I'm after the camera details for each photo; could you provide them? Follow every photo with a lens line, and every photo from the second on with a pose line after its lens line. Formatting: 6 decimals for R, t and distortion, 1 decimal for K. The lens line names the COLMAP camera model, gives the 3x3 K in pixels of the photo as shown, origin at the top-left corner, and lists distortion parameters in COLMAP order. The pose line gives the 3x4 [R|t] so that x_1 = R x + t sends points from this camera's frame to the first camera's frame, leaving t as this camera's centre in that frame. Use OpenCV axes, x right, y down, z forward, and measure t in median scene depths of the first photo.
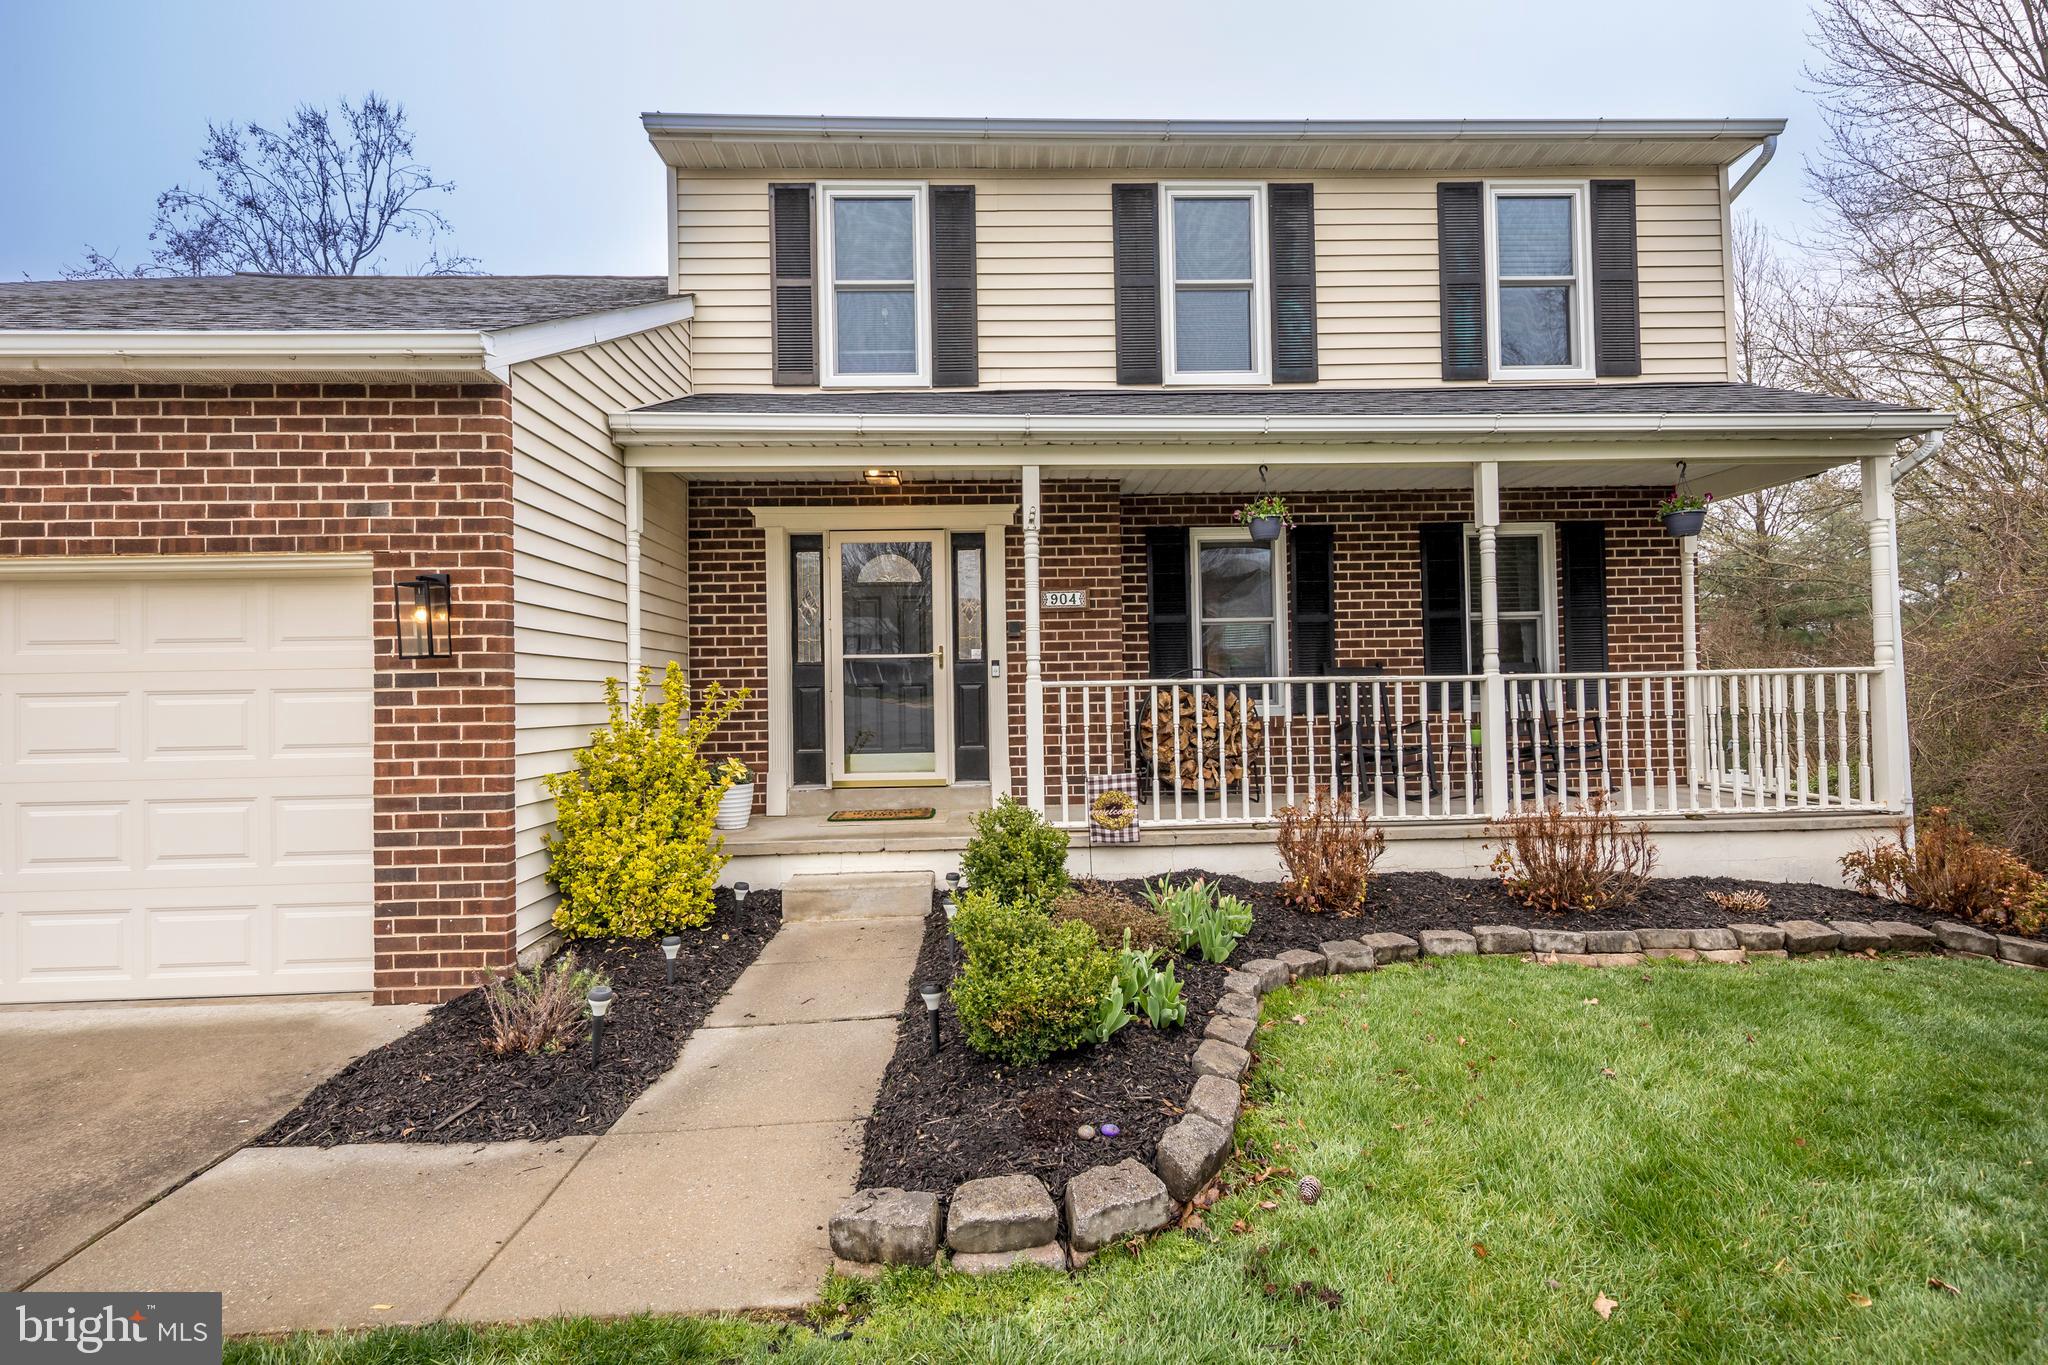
lens RADIAL K [[946.3, 0, 1025.4], [0, 946.3, 681.1], [0, 0, 1]] dist [0.002567, -0.000363]
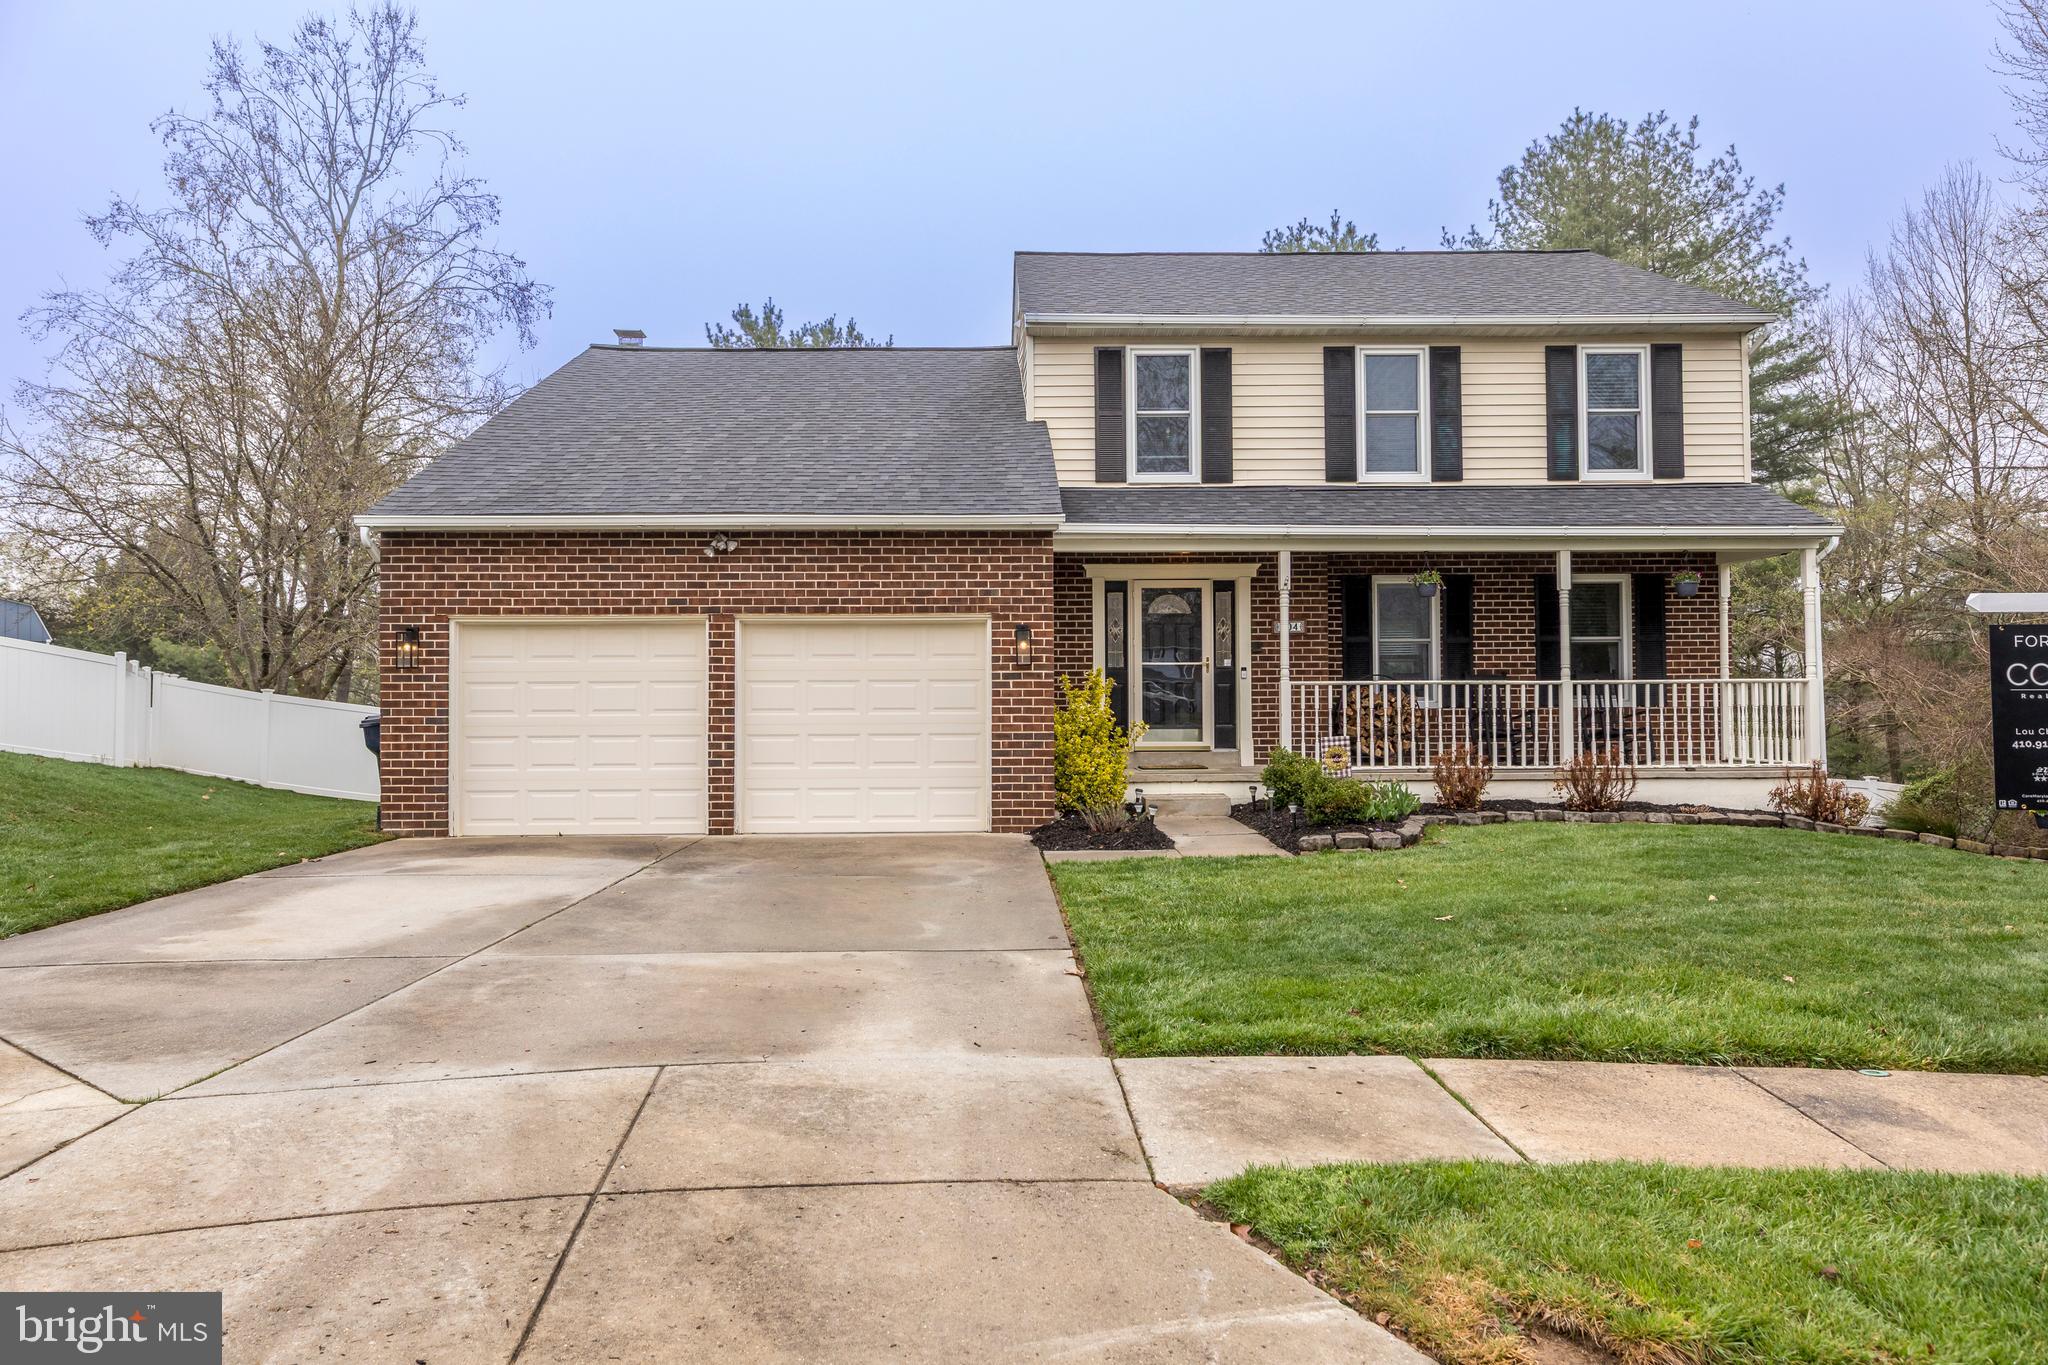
lens RADIAL K [[1410.0, 0, 1019.0], [0, 1410.0, 681.3], [0, 0, 1]] dist [-0.011672, -0.000435]
pose [[0.999702, 0.012291, -0.021099, -0.361241], [-0.012378, 0.999915, -0.004017, 0.014430], [0.021048, 0.004277, 0.999769, -1.314667]]
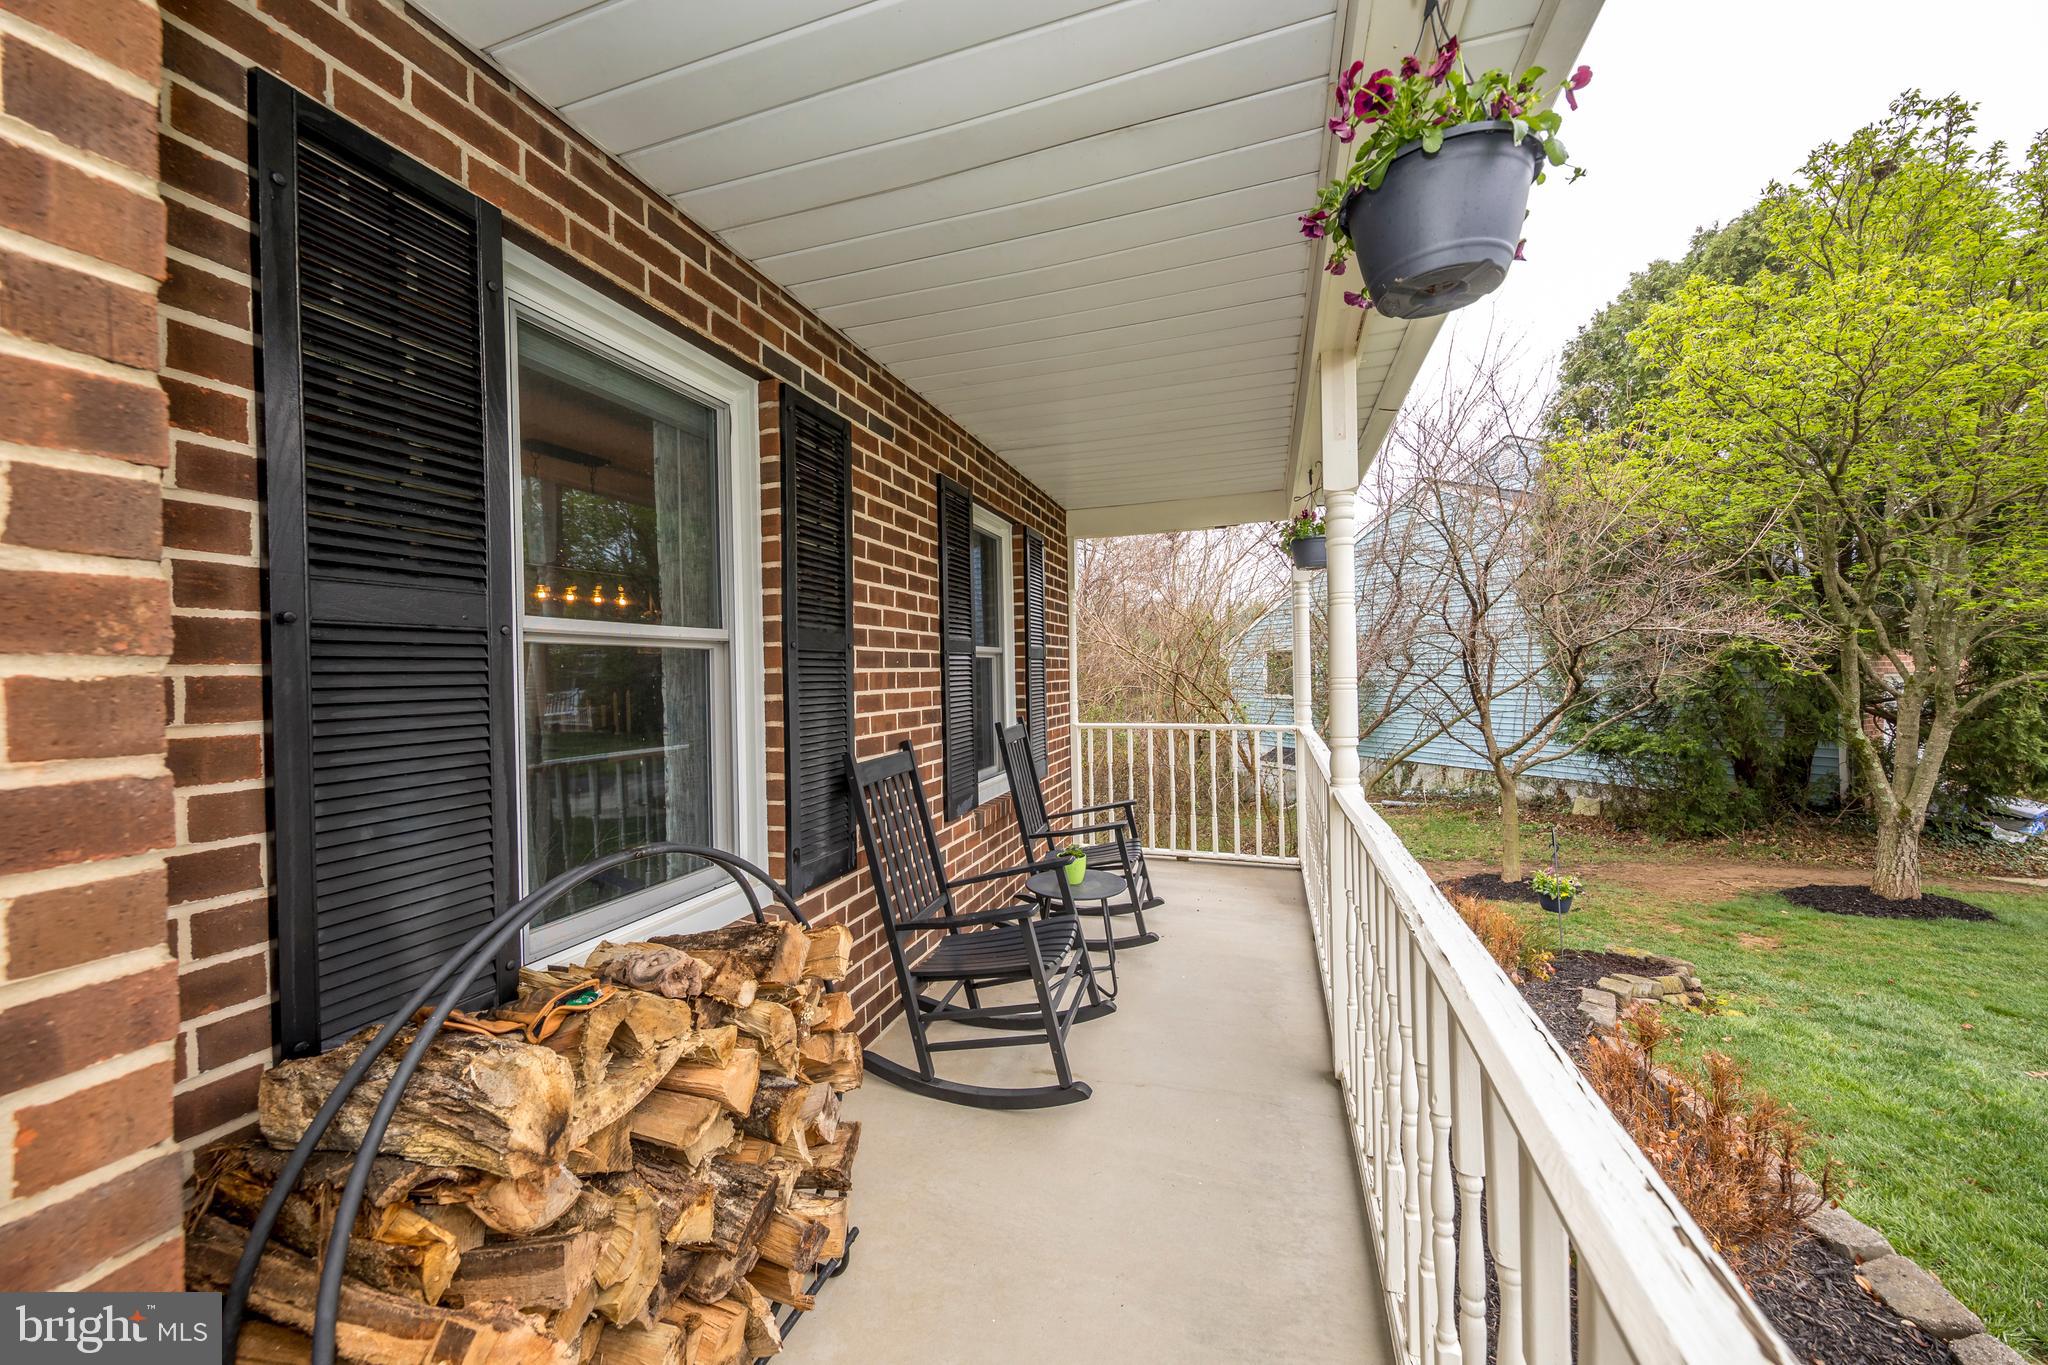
lens RADIAL K [[725.2, 0, 1026.7], [0, 725.2, 680.3], [0, 0, 1]] dist [0.000763, 0.000024]
pose [[0.349180, 0.007538, 0.937025, 0.060985], [-0.009984, 0.999941, -0.004324, -0.057678], [-0.937003, -0.007846, 0.349235, 0.951808]]
